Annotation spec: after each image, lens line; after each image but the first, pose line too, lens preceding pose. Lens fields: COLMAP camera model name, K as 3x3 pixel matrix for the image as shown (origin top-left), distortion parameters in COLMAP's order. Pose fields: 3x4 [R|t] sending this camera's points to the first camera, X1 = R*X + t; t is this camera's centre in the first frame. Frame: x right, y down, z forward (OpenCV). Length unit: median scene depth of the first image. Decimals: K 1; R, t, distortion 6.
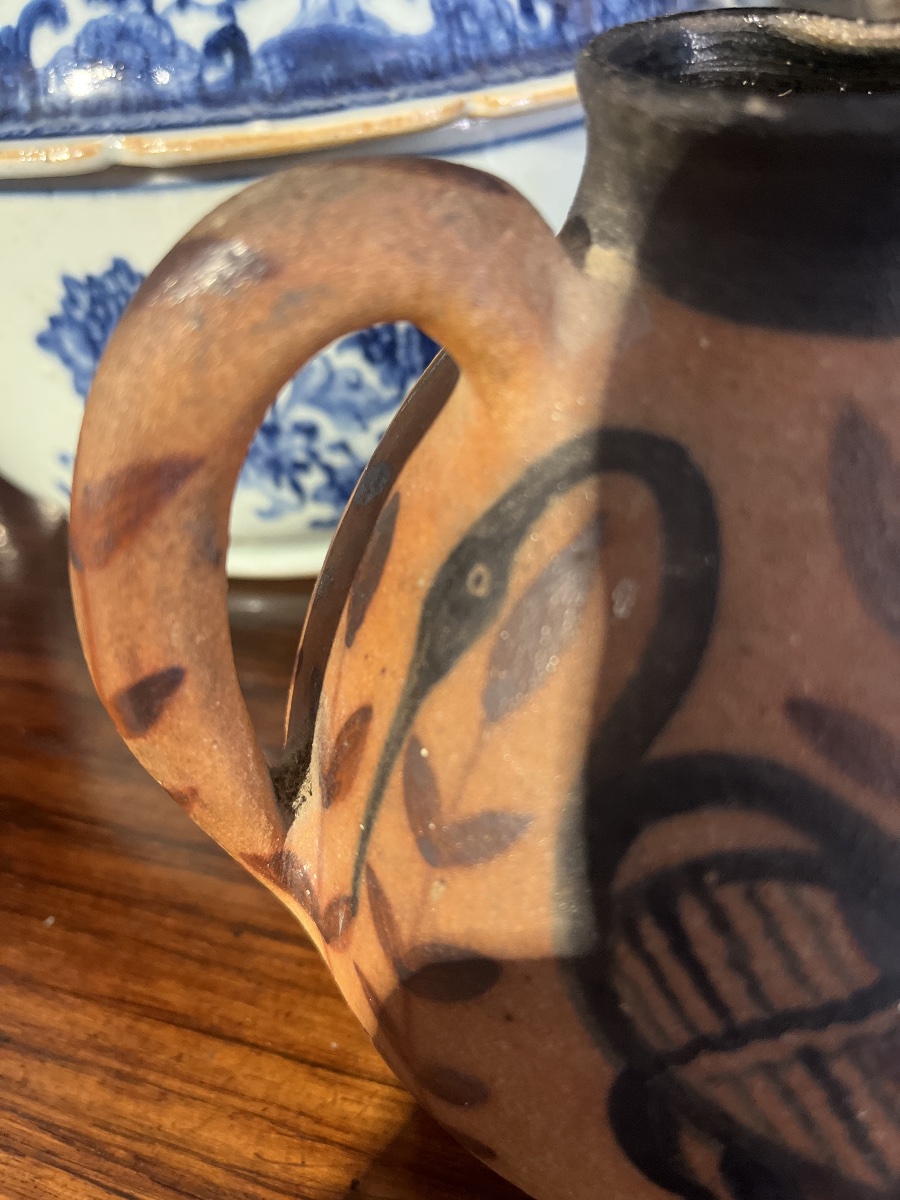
lens RADIAL K [[948.2, 0, 450.0], [0, 948.2, 600.0], [0, 0, 1]] dist [0.012402, -0.003564]
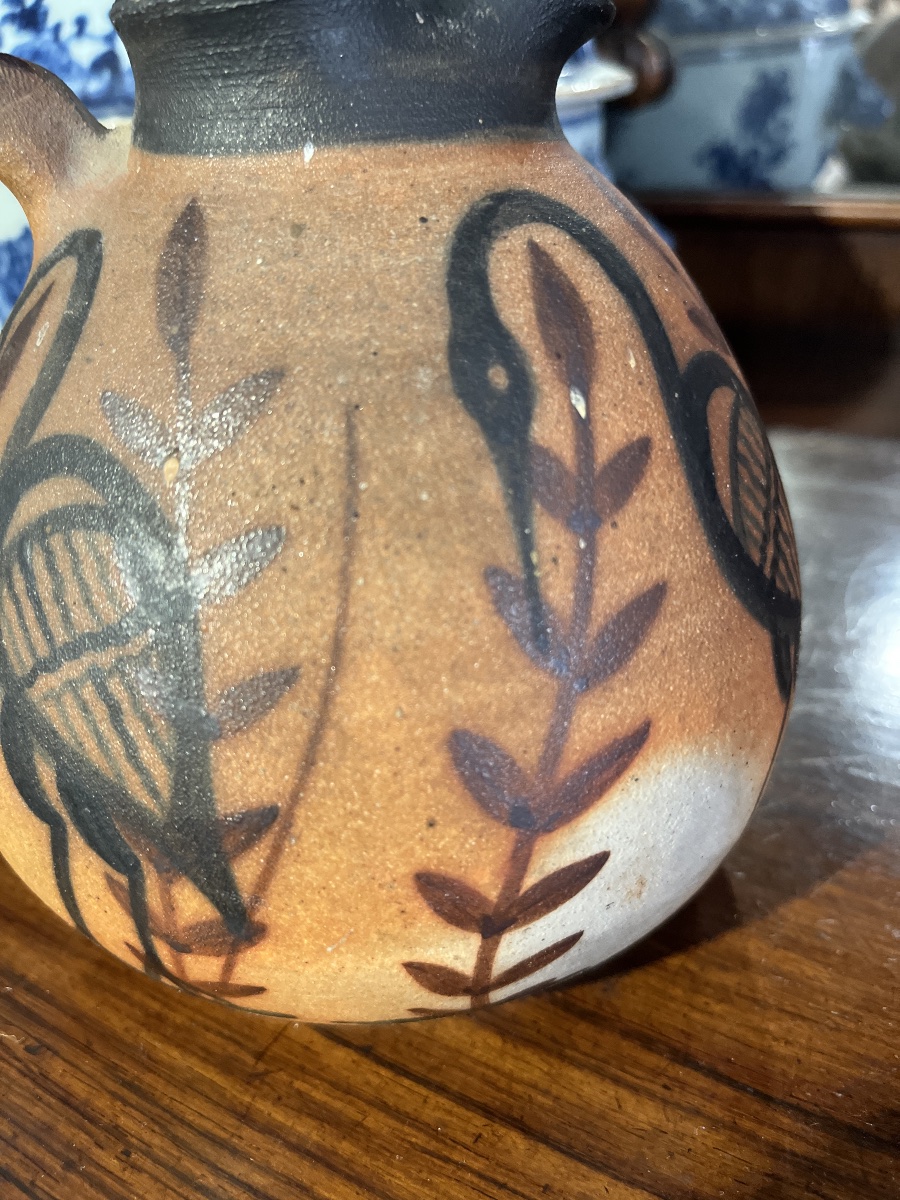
lens RADIAL K [[948.2, 0, 450.0], [0, 948.2, 600.0], [0, 0, 1]] dist [0.012402, -0.003564]
pose [[0.977657, 0.129779, -0.165363, 1.032272], [-0.151733, 0.980116, -0.127868, 0.459788], [0.145481, 0.150102, 0.977908, -0.220920]]
